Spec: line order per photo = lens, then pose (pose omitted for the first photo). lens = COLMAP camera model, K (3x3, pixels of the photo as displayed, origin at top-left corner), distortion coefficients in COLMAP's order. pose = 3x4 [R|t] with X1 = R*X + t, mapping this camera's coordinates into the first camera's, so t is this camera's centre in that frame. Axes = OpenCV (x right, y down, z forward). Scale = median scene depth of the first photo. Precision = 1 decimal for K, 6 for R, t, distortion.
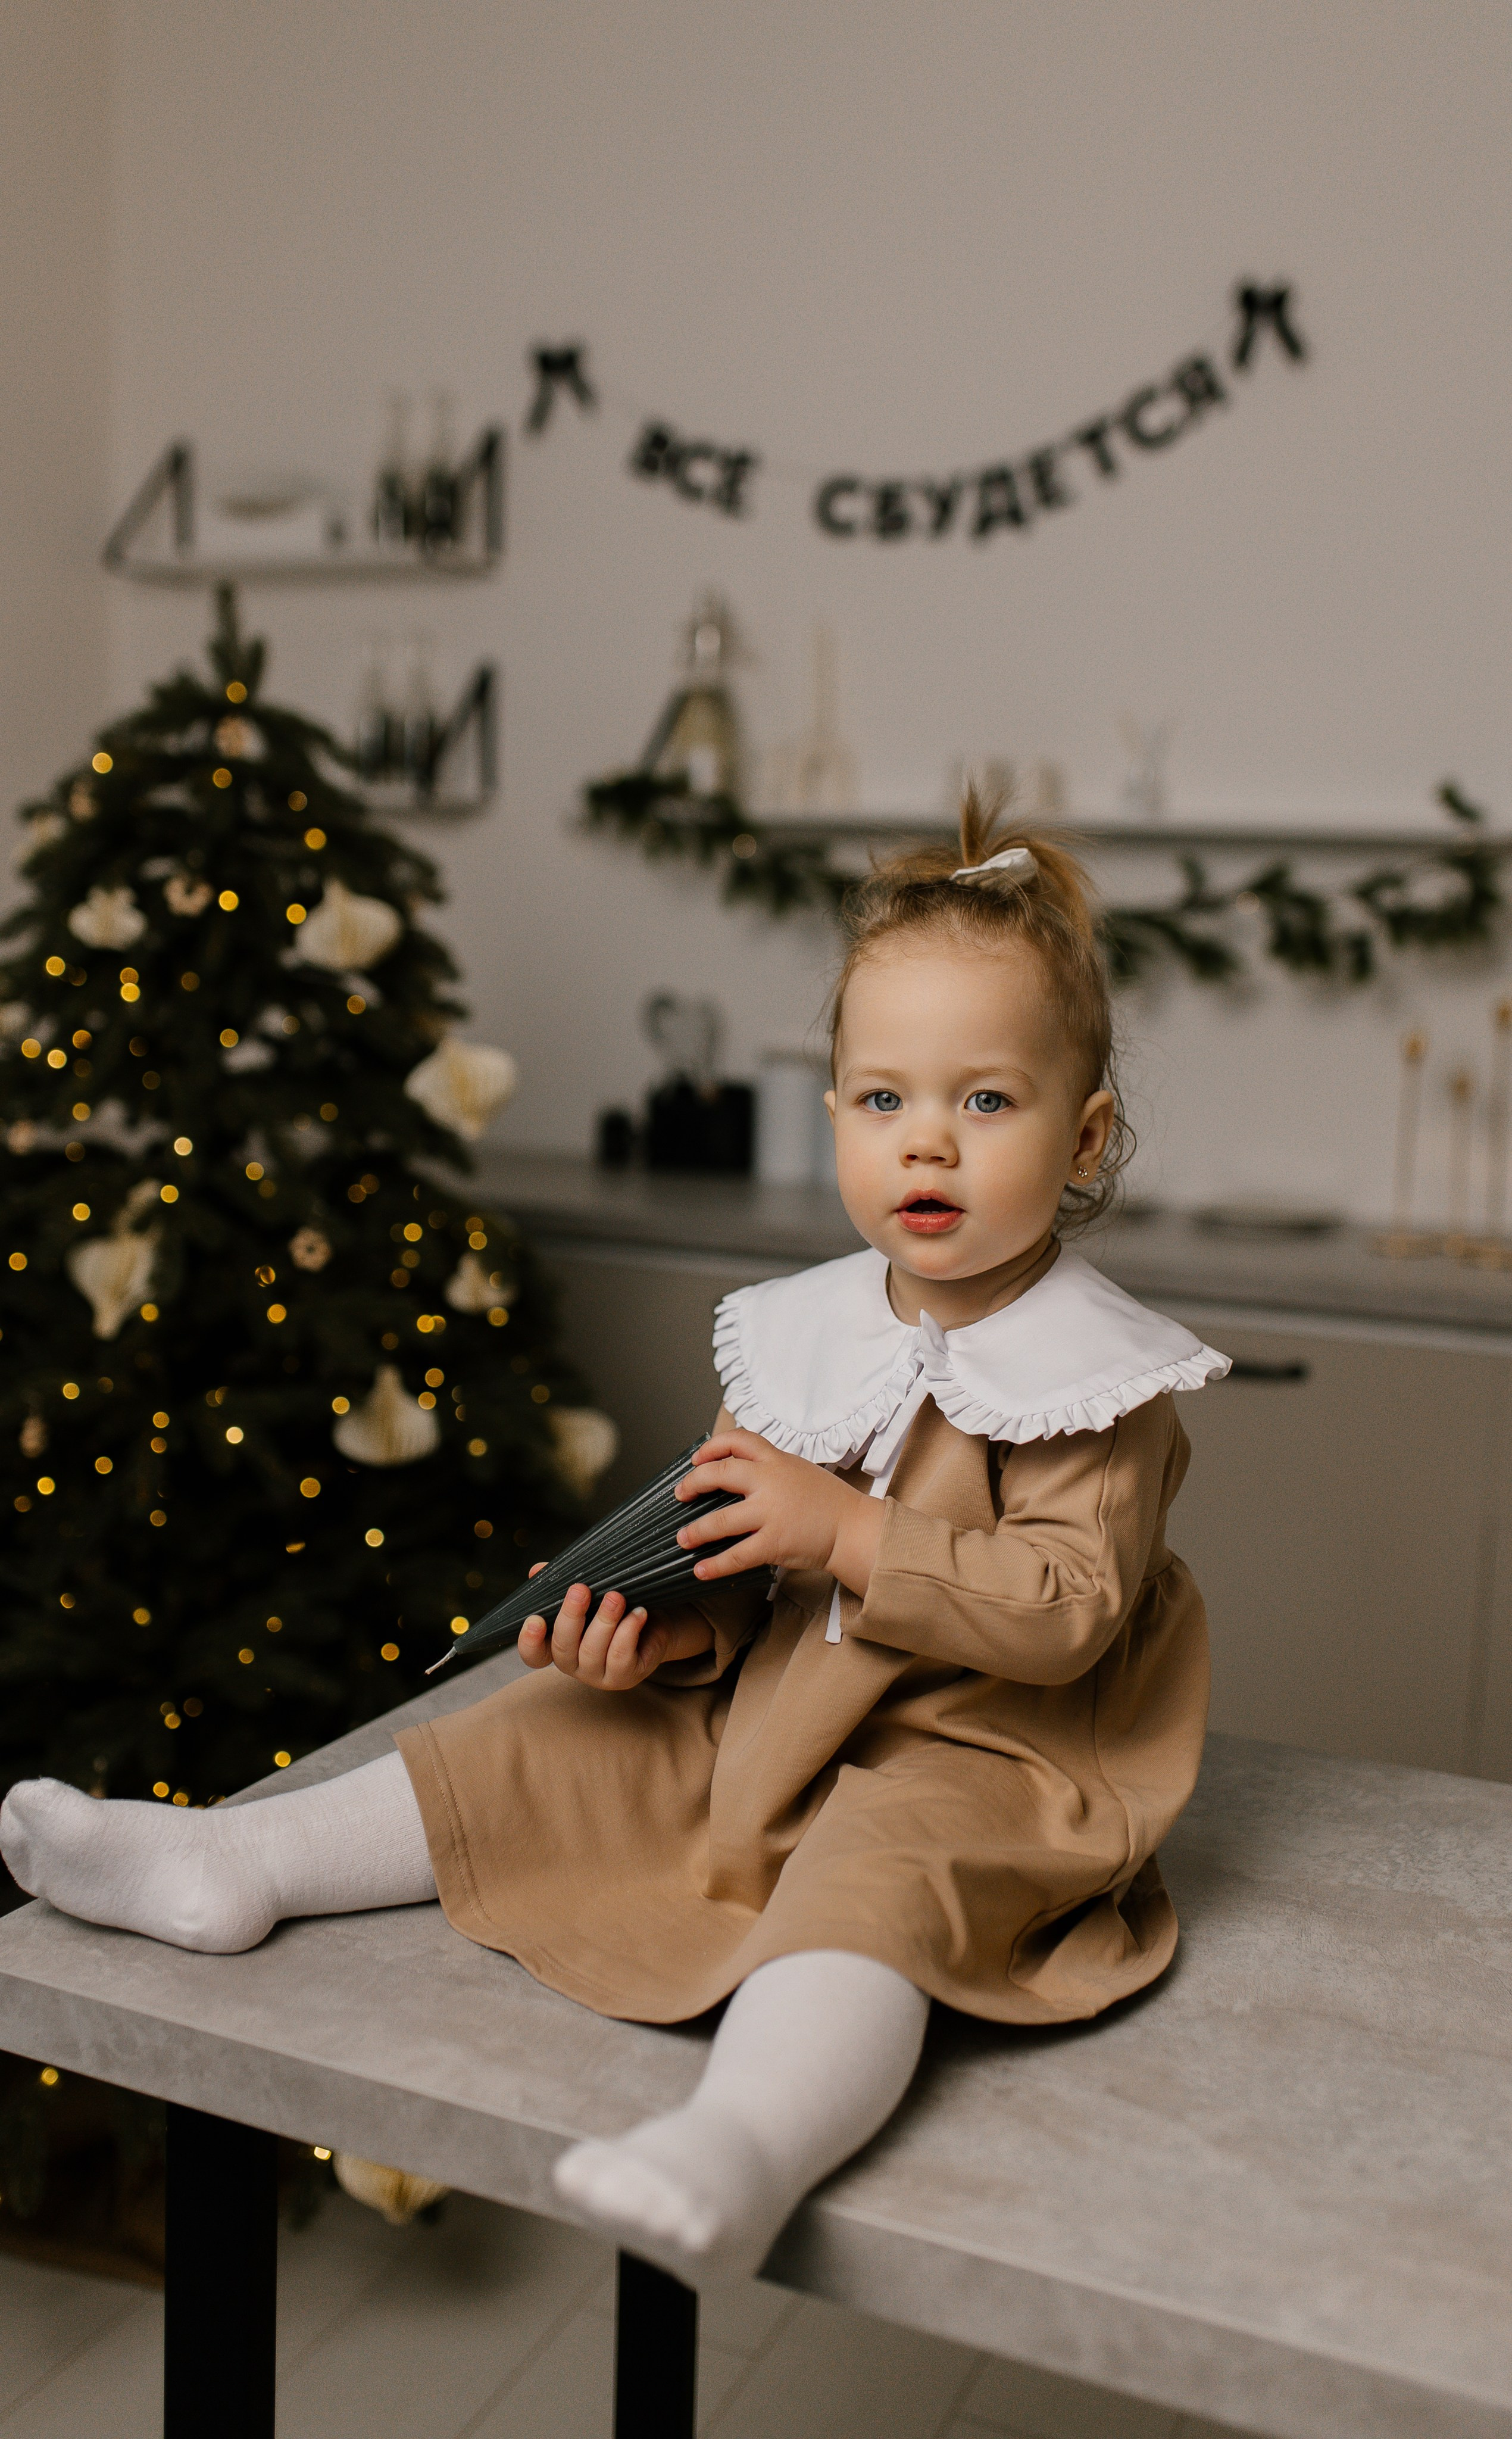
lens RADIAL K [[2608.8, 0, 747.6], [0, 2608.8, 1176.4], [0, 0, 1]] dist [-0.005978, -0.004515]
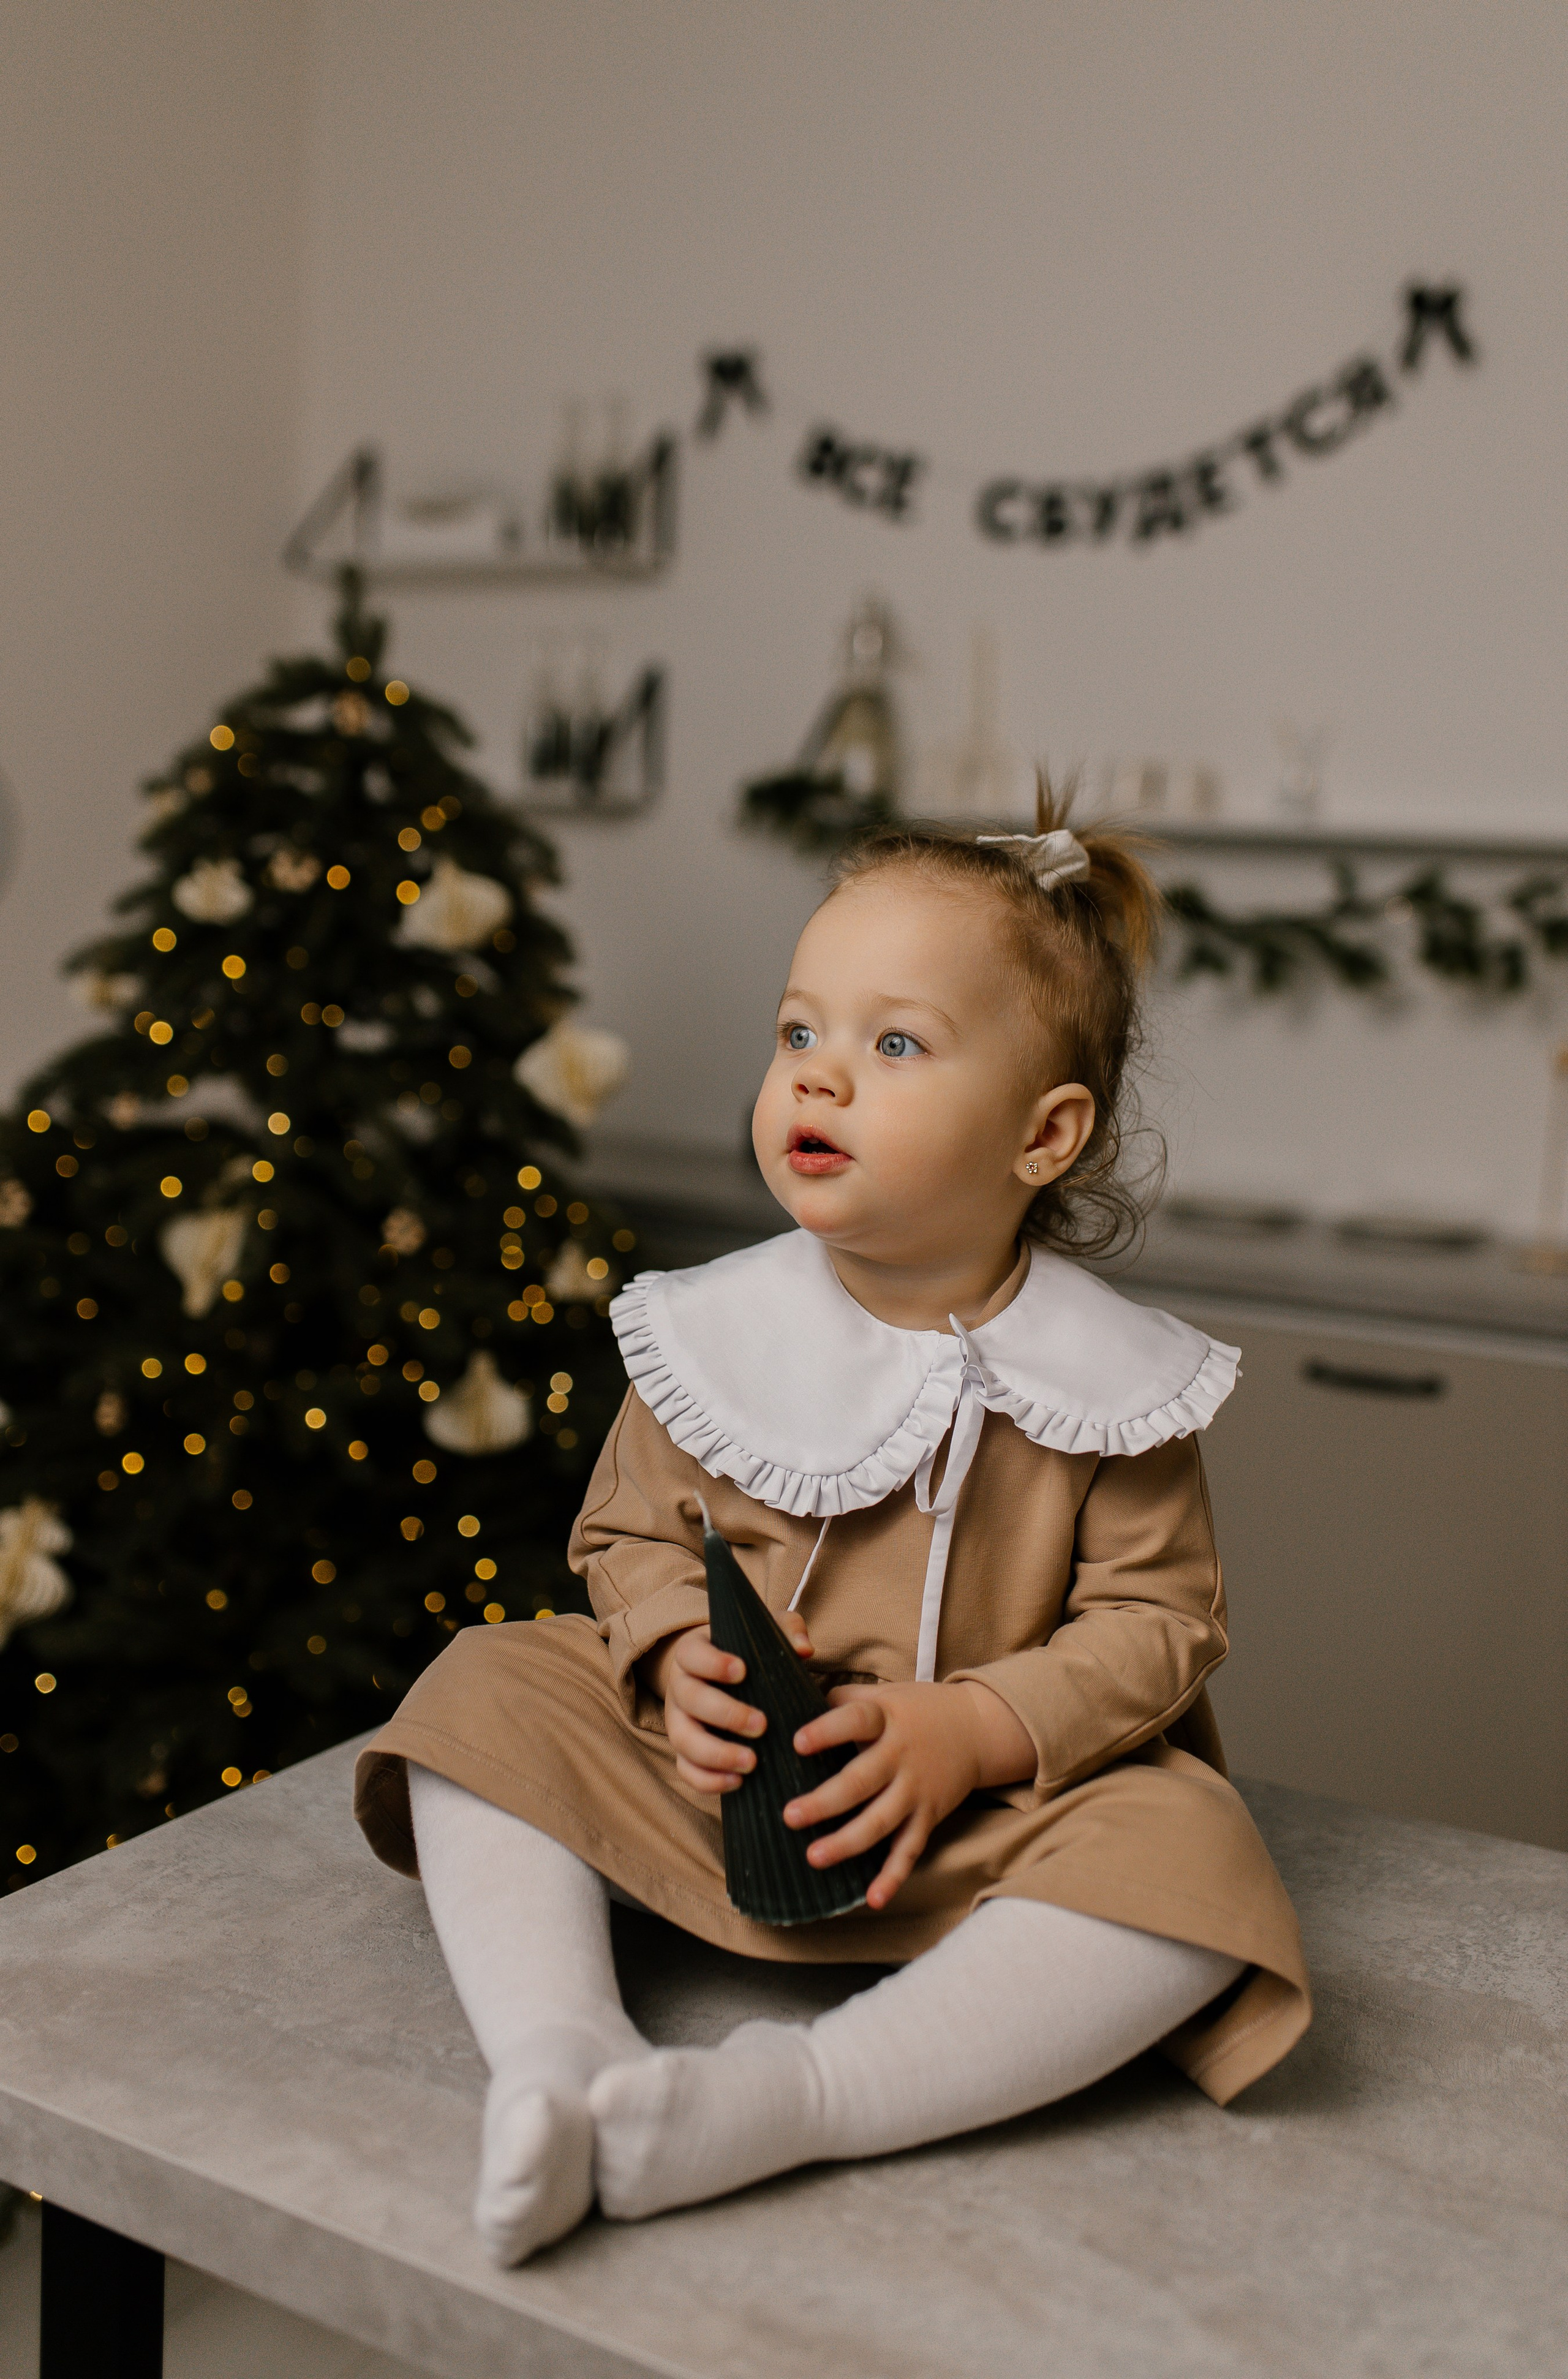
lens RADIAL K [[2415.5, 0, 811.2], [0, 2415.5, 1189.2], [0, 0, 1]] dist [-0.007397, 0.003568]
pose [[0.997619, 0.025885, -0.063918, 0.040545], [-0.025735, 0.999664, 0.003177, 0.004927], [0.063979, -0.001525, 0.997950, 0.096620]]
